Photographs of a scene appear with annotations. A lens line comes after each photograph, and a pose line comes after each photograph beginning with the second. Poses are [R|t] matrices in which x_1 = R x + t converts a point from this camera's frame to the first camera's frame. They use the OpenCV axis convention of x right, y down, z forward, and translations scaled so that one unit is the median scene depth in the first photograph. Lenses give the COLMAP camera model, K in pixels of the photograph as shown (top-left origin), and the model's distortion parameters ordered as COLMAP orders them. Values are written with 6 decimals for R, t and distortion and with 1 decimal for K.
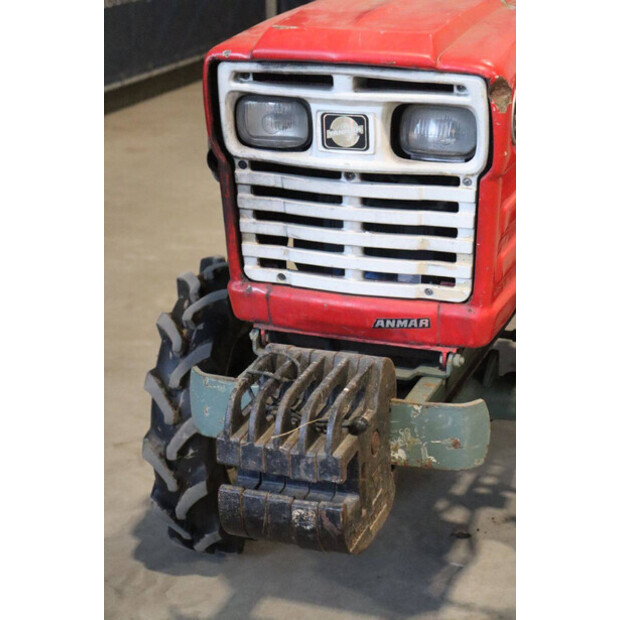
lens RADIAL K [[1434.0, 0, 310.1], [0, 1434.0, 309.5], [0, 0, 1]] dist [0.436974, 0.000000]
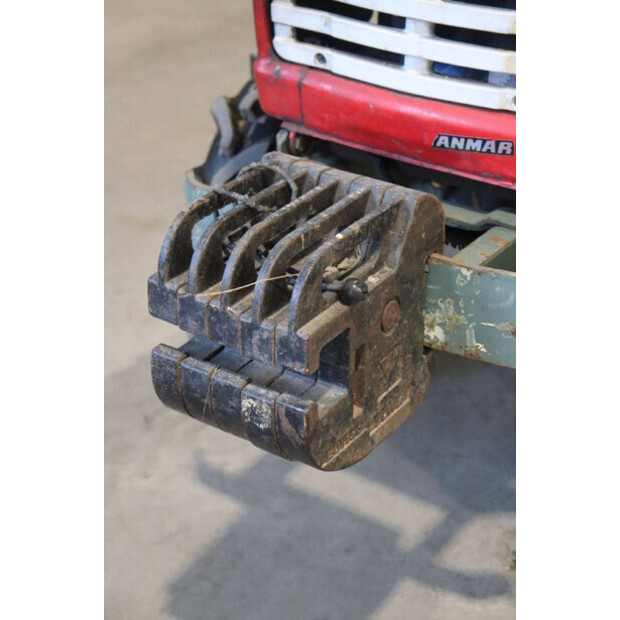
lens RADIAL K [[1273.6, 0, 305.9], [0, 1273.6, 305.3], [0, 0, 1]] dist [0.265287, 0.000000]
pose [[0.971307, 0.142359, -0.190519, 0.116391], [-0.111935, 0.980434, 0.161926, -0.005609], [0.209843, -0.135954, 0.968237, 0.392263]]
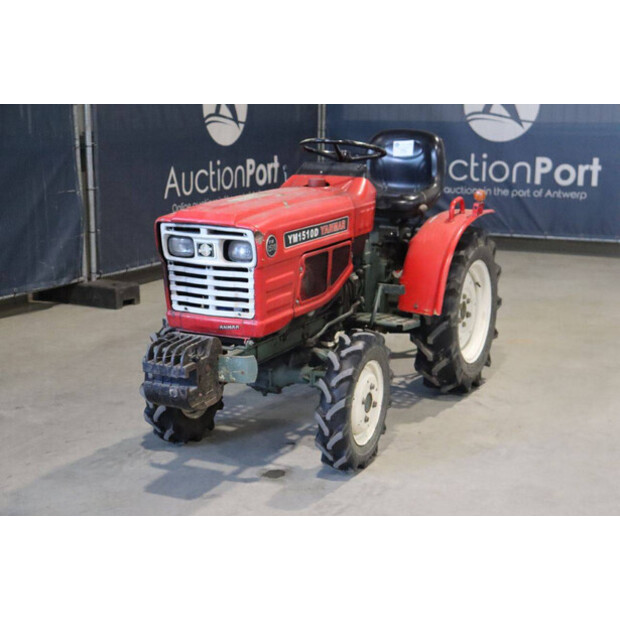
lens RADIAL K [[1103.1, 0, 327.8], [0, 1103.1, 309.9], [0, 0, 1]] dist [0.207115, 0.000000]
pose [[0.995142, 0.029489, -0.093931, 0.423633], [-0.040214, 0.992618, -0.114420, 0.197204], [0.089864, 0.117641, 0.988982, -0.907030]]
